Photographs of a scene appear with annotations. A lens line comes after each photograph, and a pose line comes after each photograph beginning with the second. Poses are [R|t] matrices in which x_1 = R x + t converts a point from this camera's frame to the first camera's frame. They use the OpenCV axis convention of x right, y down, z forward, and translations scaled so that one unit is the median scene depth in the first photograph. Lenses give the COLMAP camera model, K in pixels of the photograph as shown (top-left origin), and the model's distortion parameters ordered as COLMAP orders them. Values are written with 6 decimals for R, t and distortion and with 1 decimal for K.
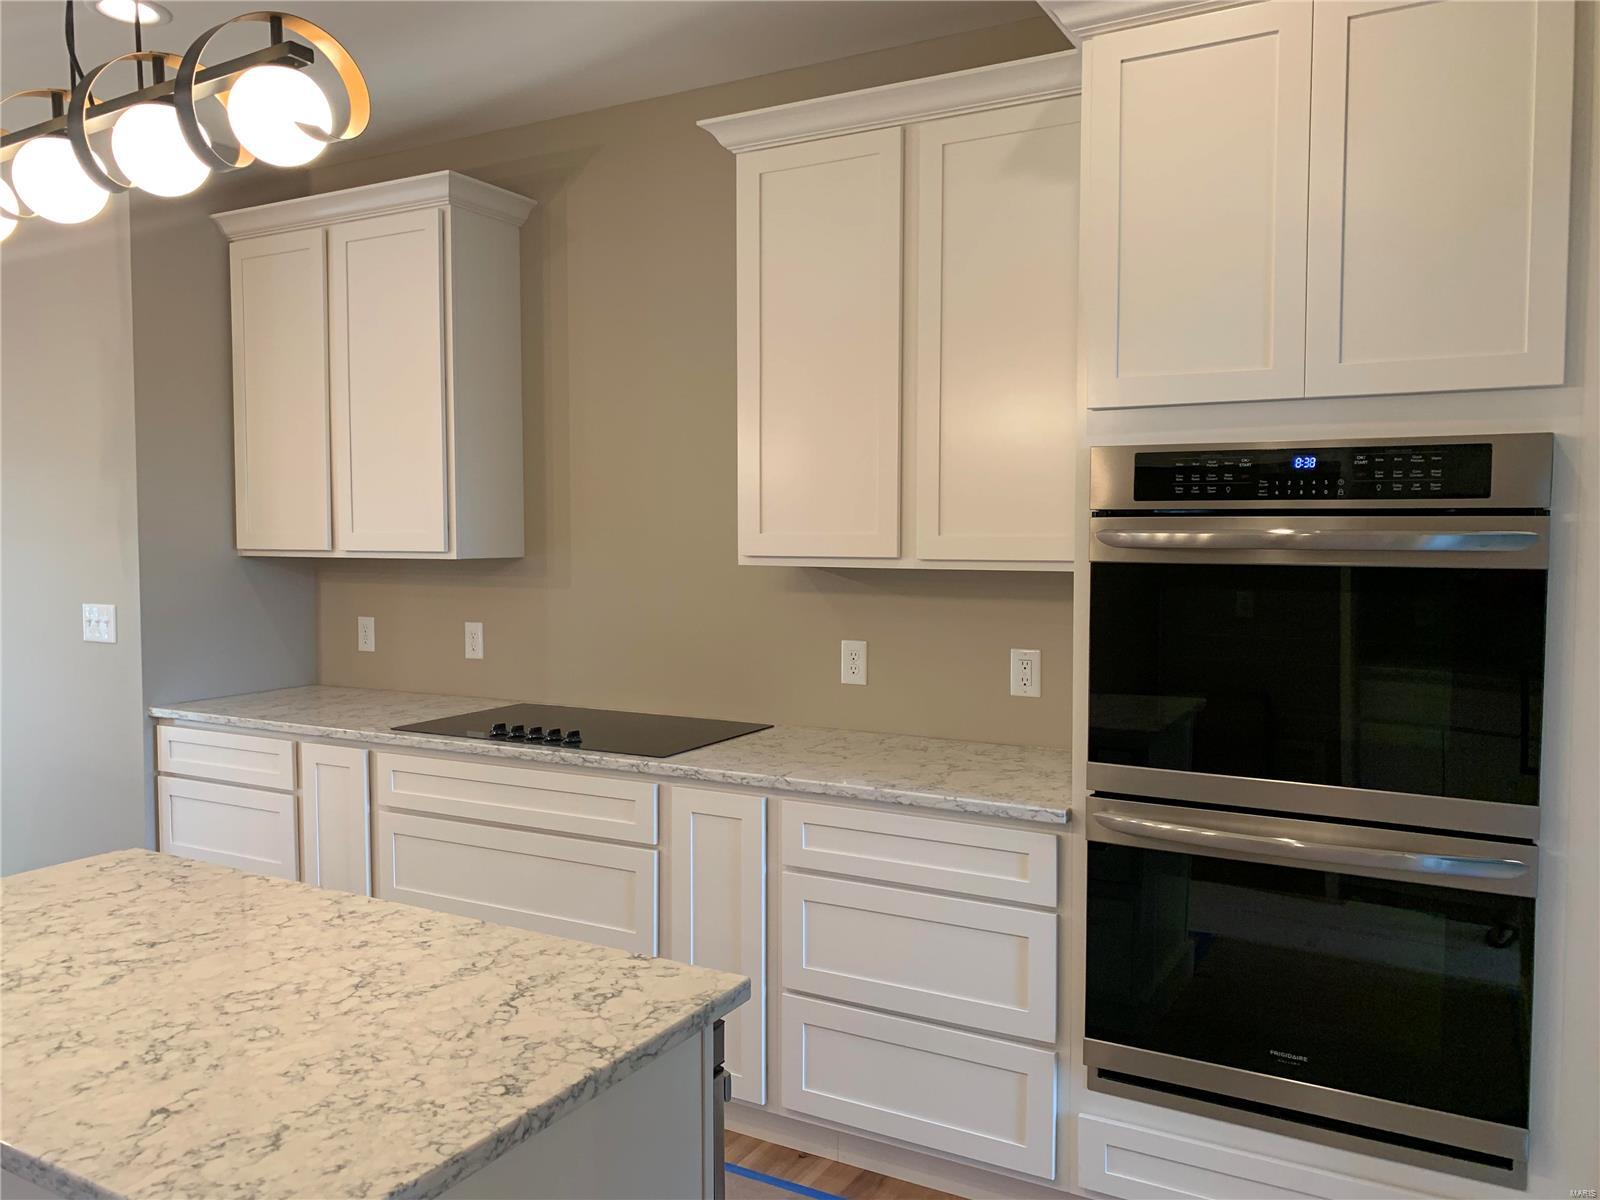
lens RADIAL K [[1231.1, 0, 784.9], [0, 1231.1, 593.9], [0, 0, 1]] dist [0.017427, -0.016732]
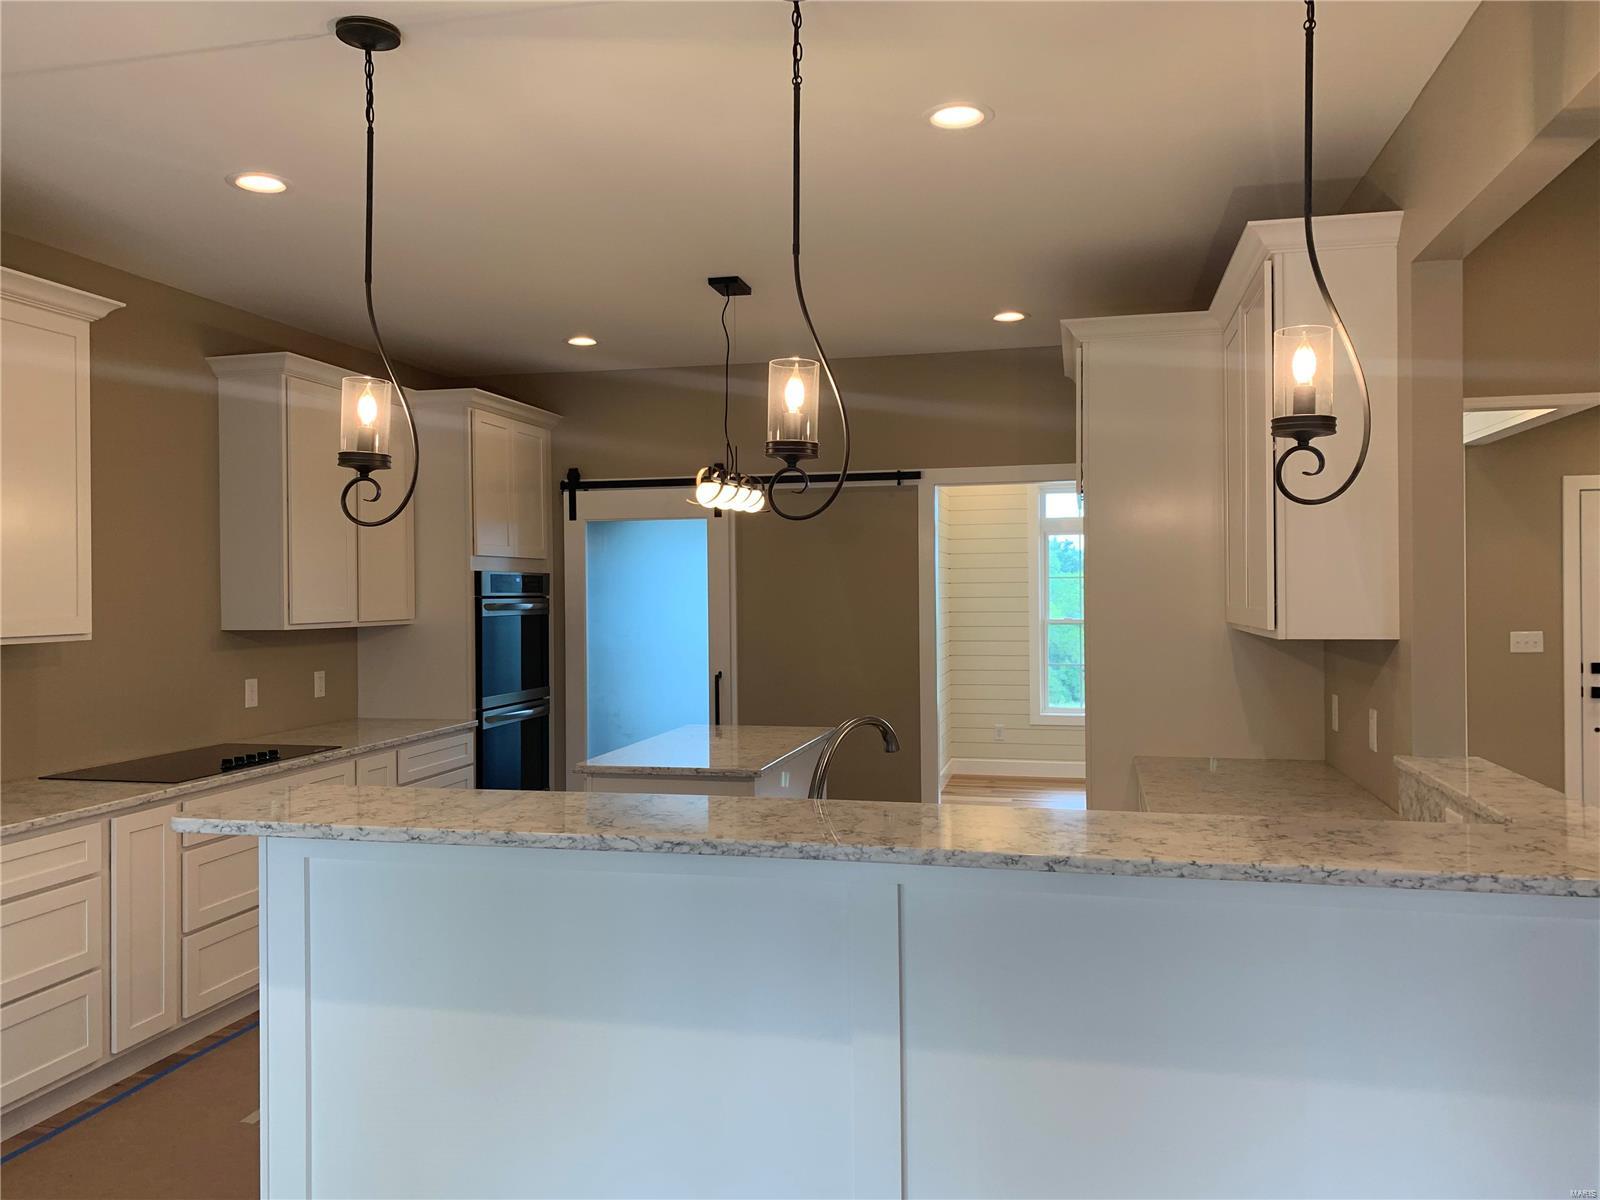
lens RADIAL K [[1231.1, 0, 803.1], [0, 1231.1, 597.6], [0, 0, 1]] dist [0.017427, -0.016732]
pose [[-0.288608, -0.002084, 0.957445, -2.986693], [0.058861, 0.998068, 0.019915, -0.099425], [-0.955636, 0.062103, -0.287928, 1.412847]]
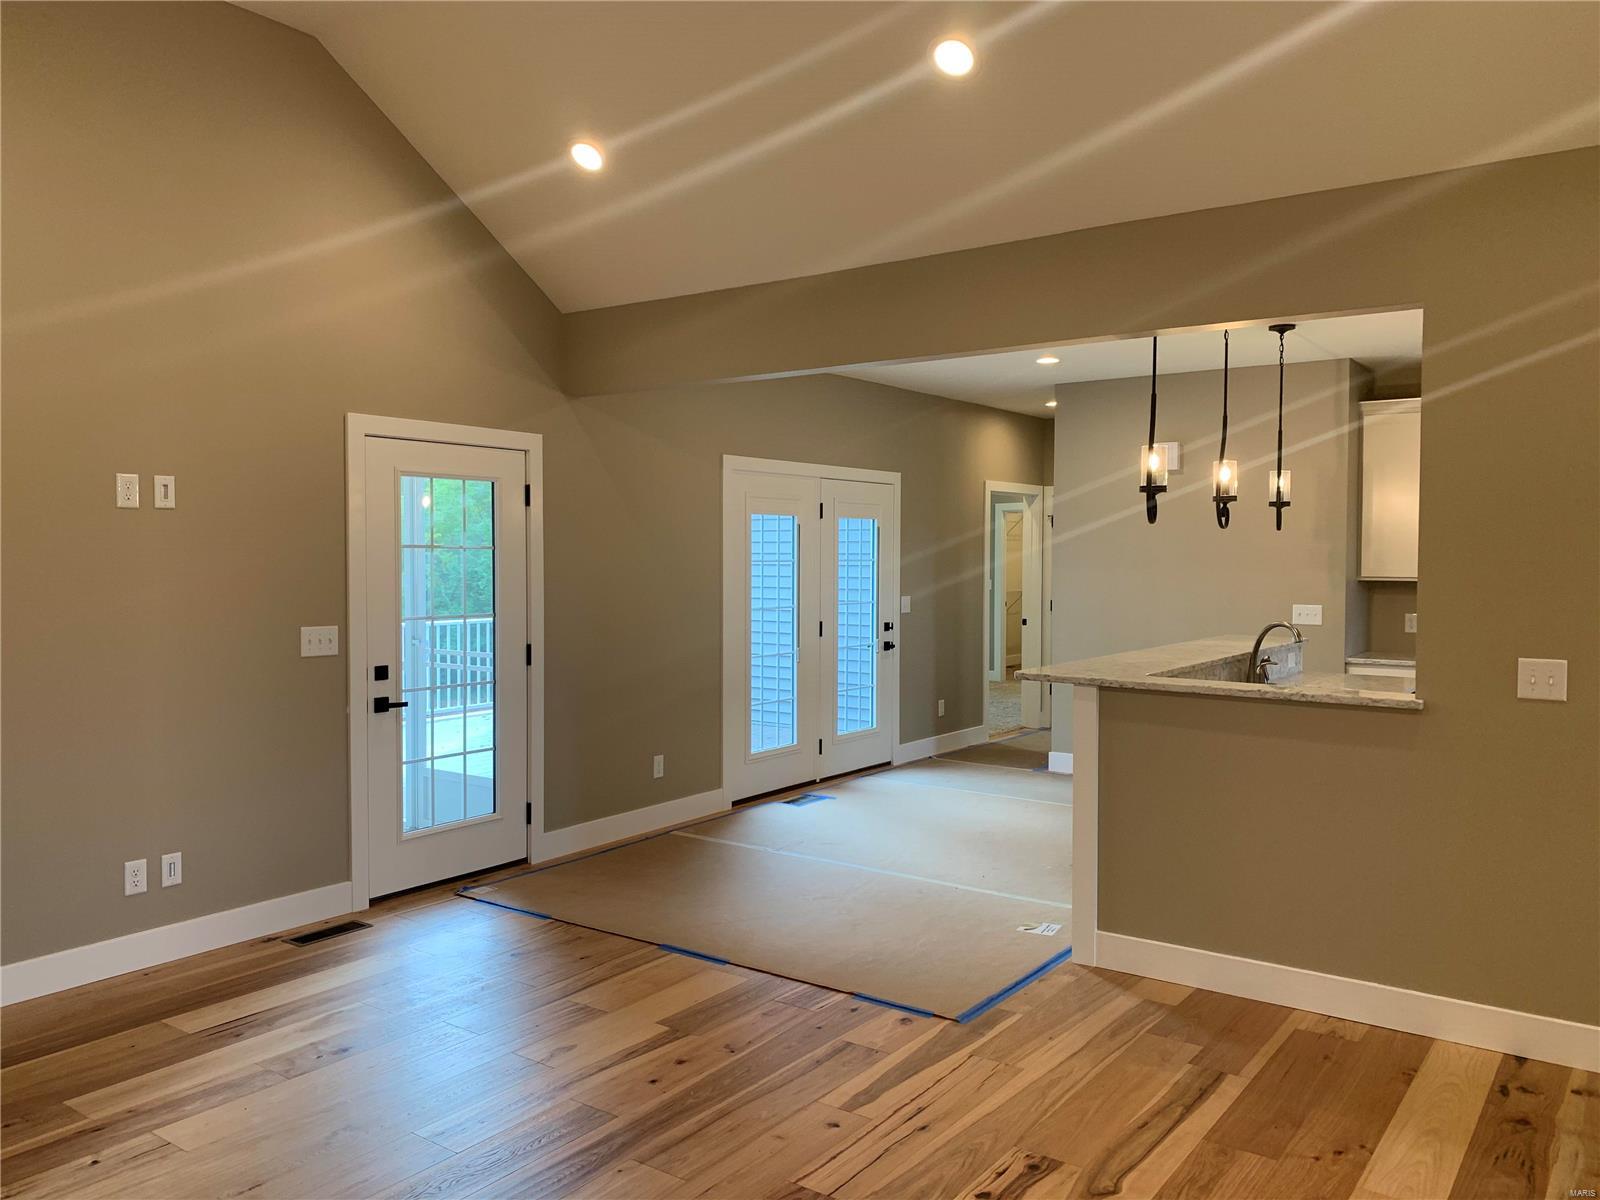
lens RADIAL K [[1231.1, 0, 801.5], [0, 1231.1, 585.2], [0, 0, 1]] dist [0.017427, -0.016732]
pose [[0.995869, 0.008020, -0.090447, -2.609348], [-0.010258, 0.999652, -0.024305, 0.069541], [0.090221, 0.025132, 0.995605, -2.280978]]
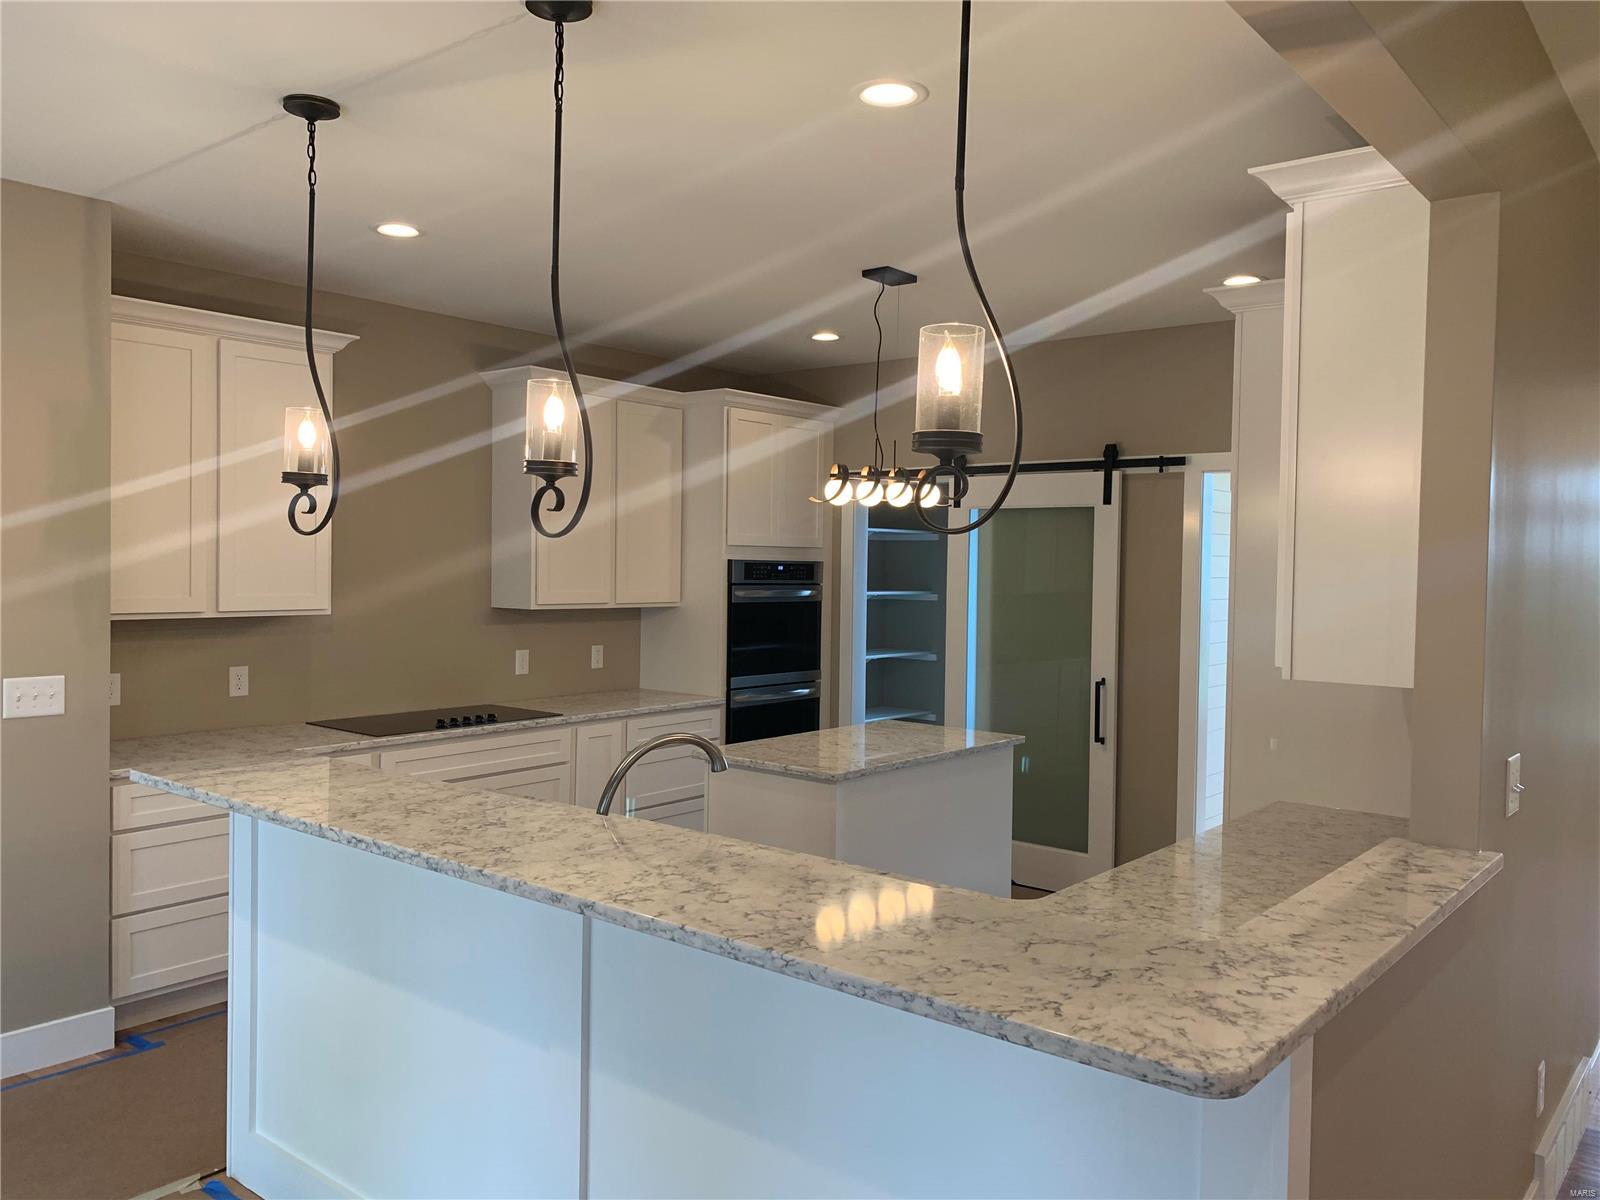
lens RADIAL K [[1231.1, 0, 806.5], [0, 1231.1, 607.7], [0, 0, 1]] dist [0.017427, -0.016732]
pose [[0.159731, -0.034229, 0.986567, -3.007670], [0.036664, 0.998915, 0.028721, -0.108904], [-0.986480, 0.031584, 0.160812, 0.541992]]
